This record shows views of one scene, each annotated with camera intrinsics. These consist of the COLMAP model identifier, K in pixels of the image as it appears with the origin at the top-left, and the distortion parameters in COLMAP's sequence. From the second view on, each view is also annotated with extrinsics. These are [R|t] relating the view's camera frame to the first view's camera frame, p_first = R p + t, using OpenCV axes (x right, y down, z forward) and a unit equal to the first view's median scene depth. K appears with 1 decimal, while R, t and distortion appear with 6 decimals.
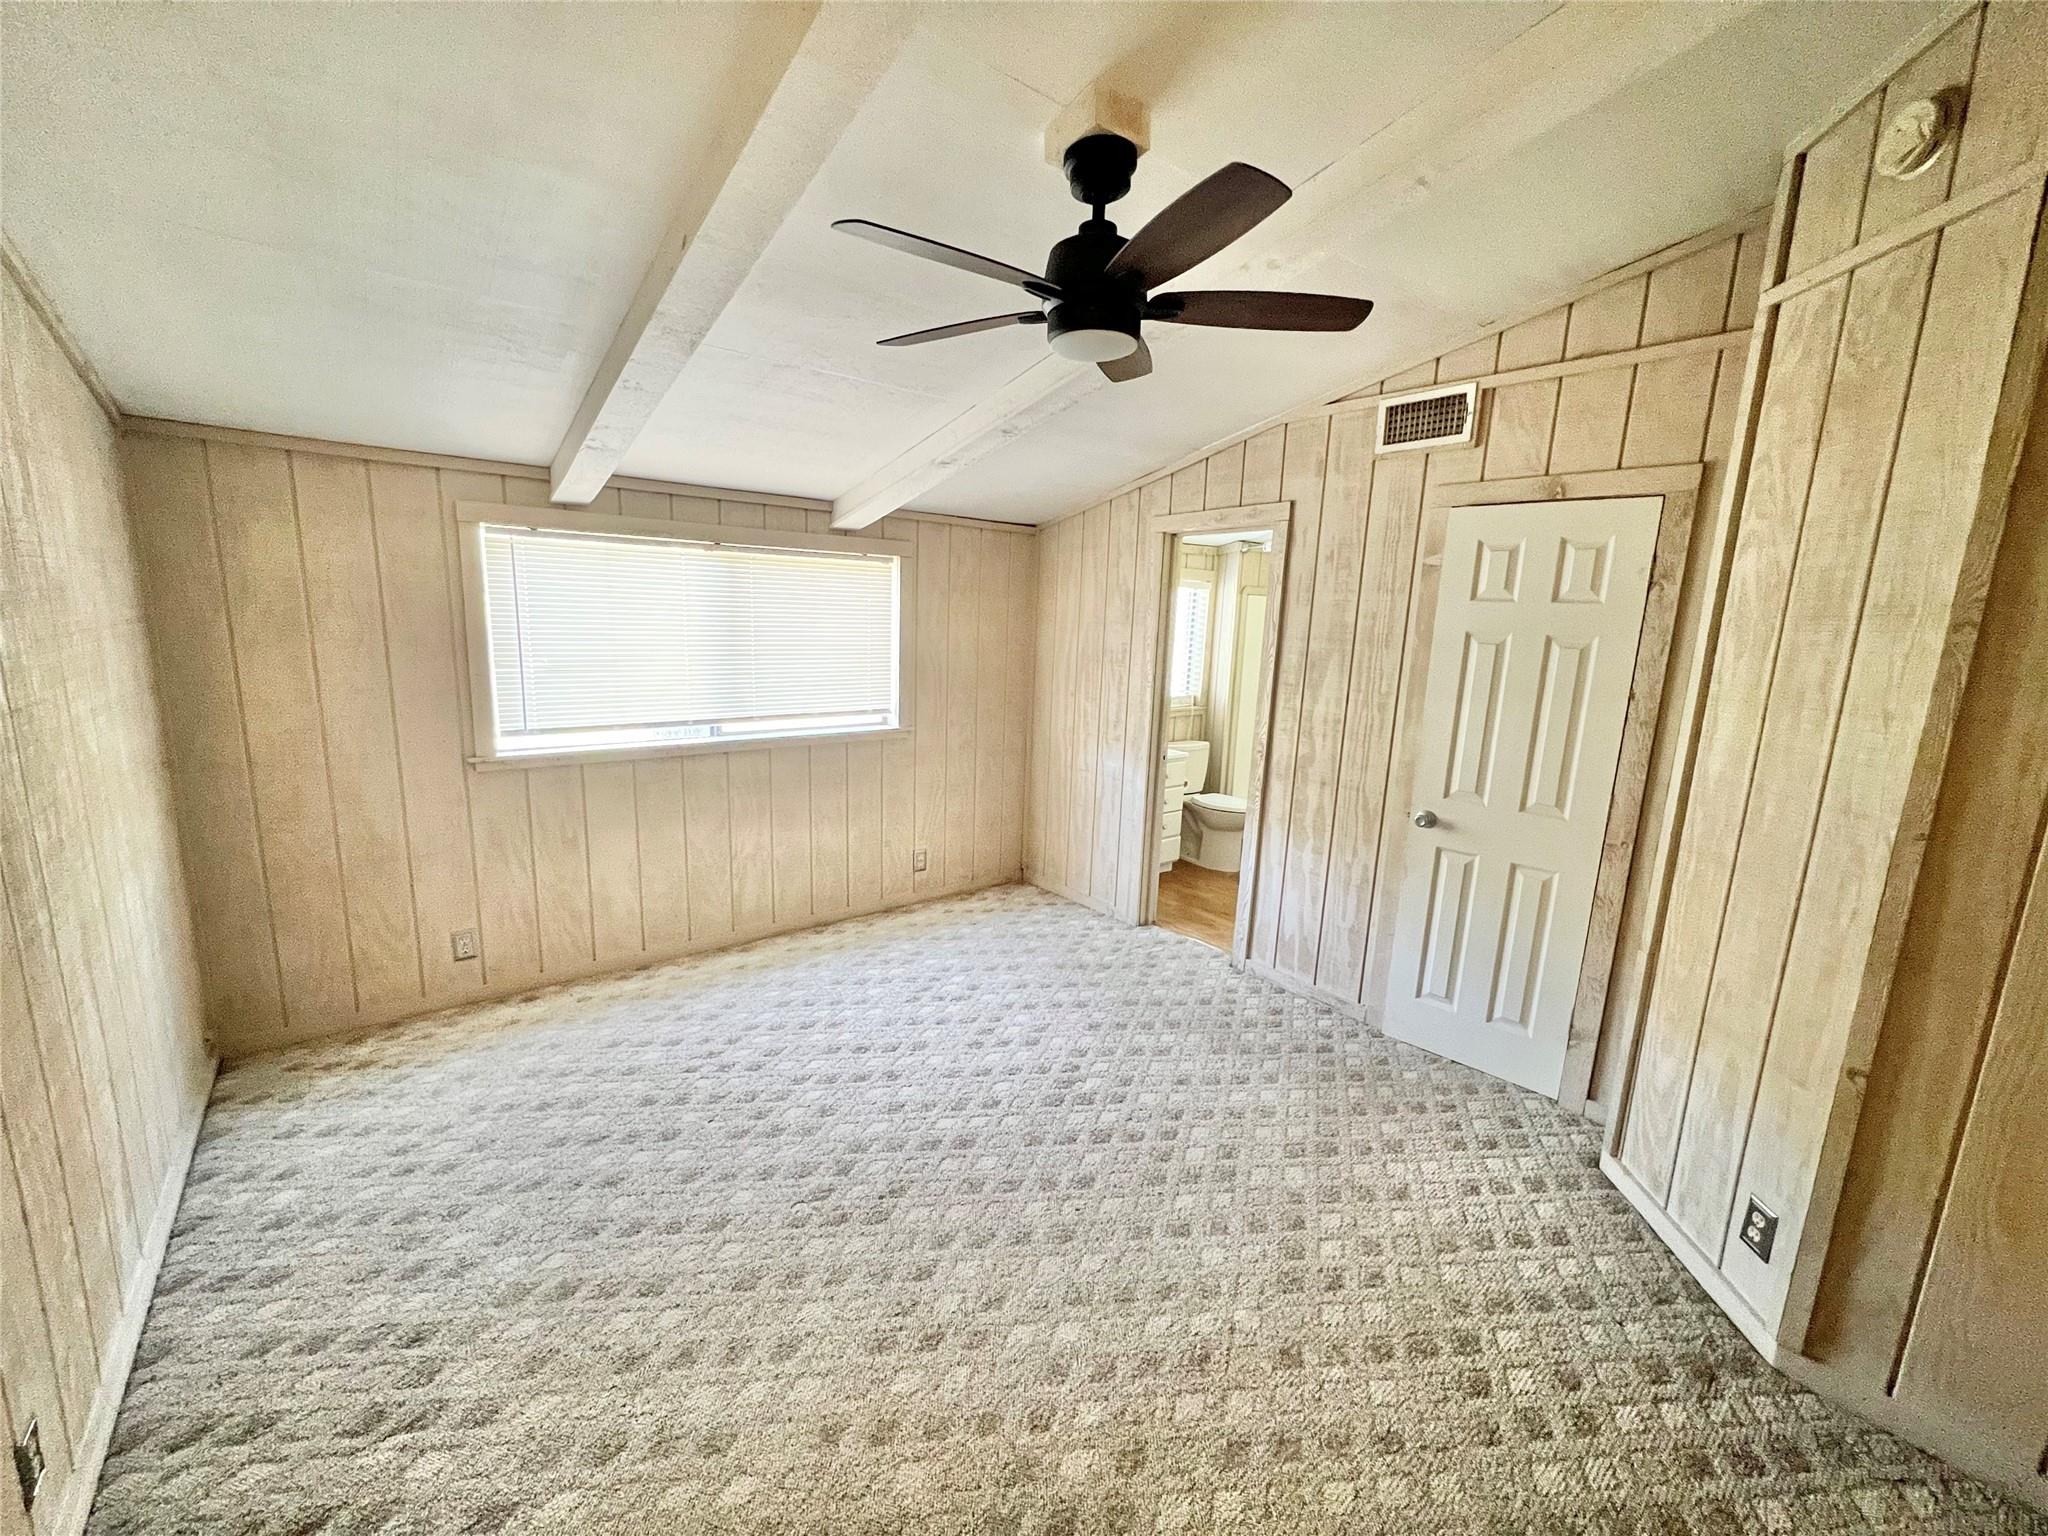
lens RADIAL K [[824.1, 0, 1018.3], [0, 824.1, 770.7], [0, 0, 1]] dist [-0.003076, 0.001036]
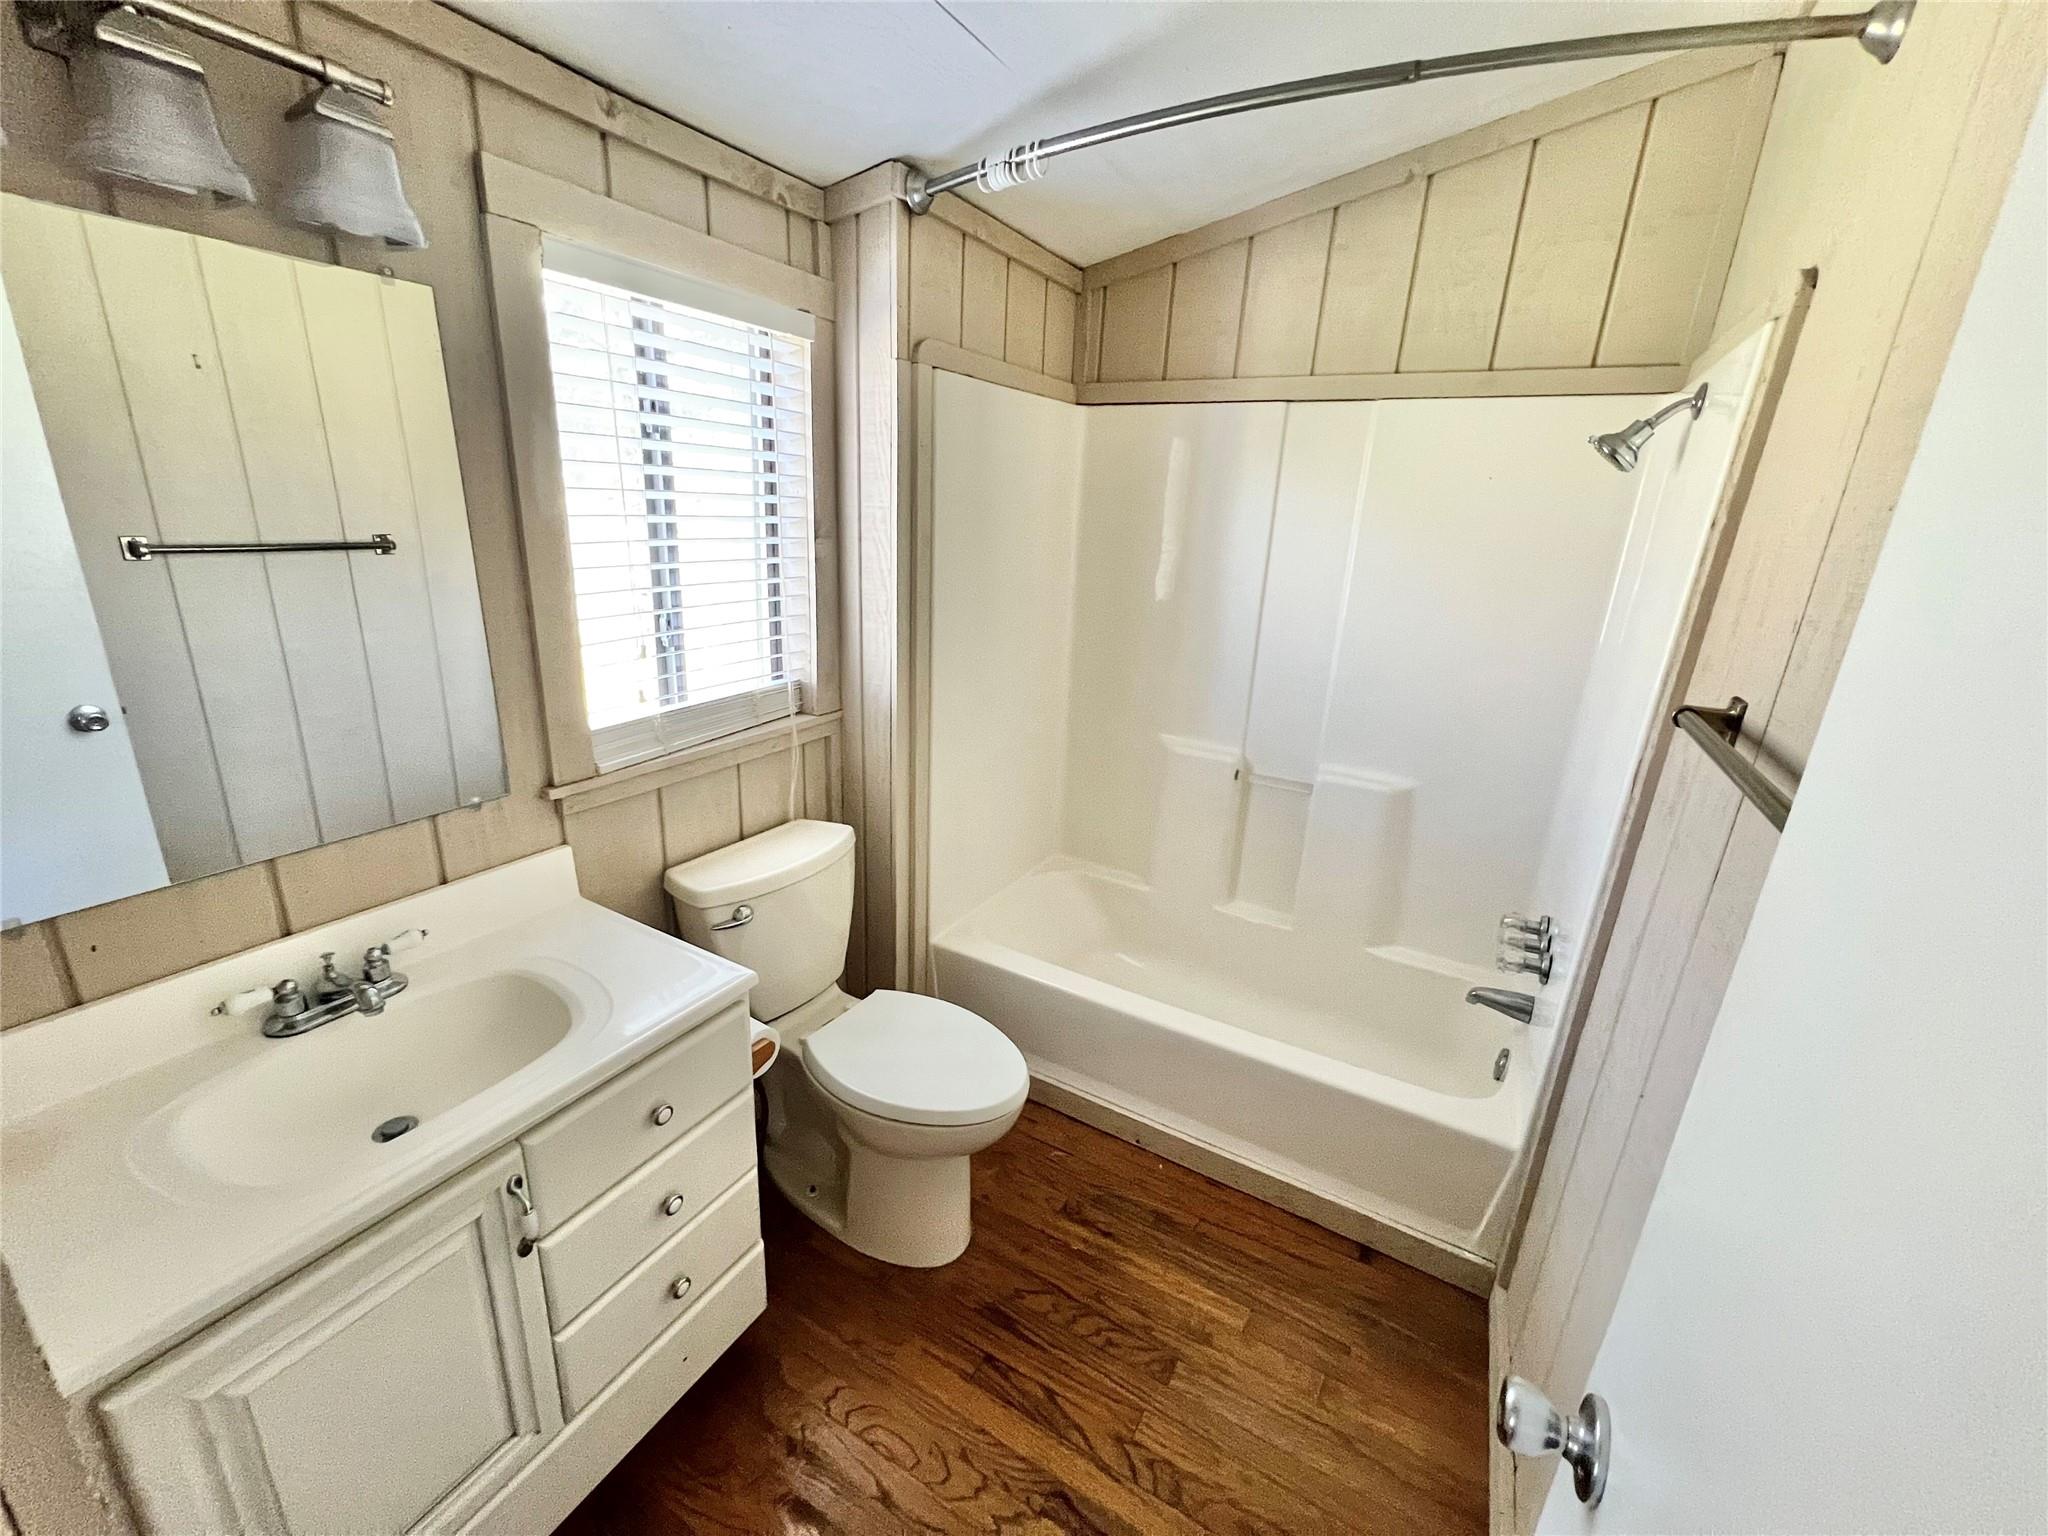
lens RADIAL K [[824.1, 0, 1022.6], [0, 824.1, 764.0], [0, 0, 1]] dist [-0.003076, 0.001036]
pose [[0.922239, -0.107460, 0.371385, 0.172784], [0.055691, 0.987502, 0.147437, -0.104603], [-0.382587, -0.115289, 0.916698, 0.666310]]
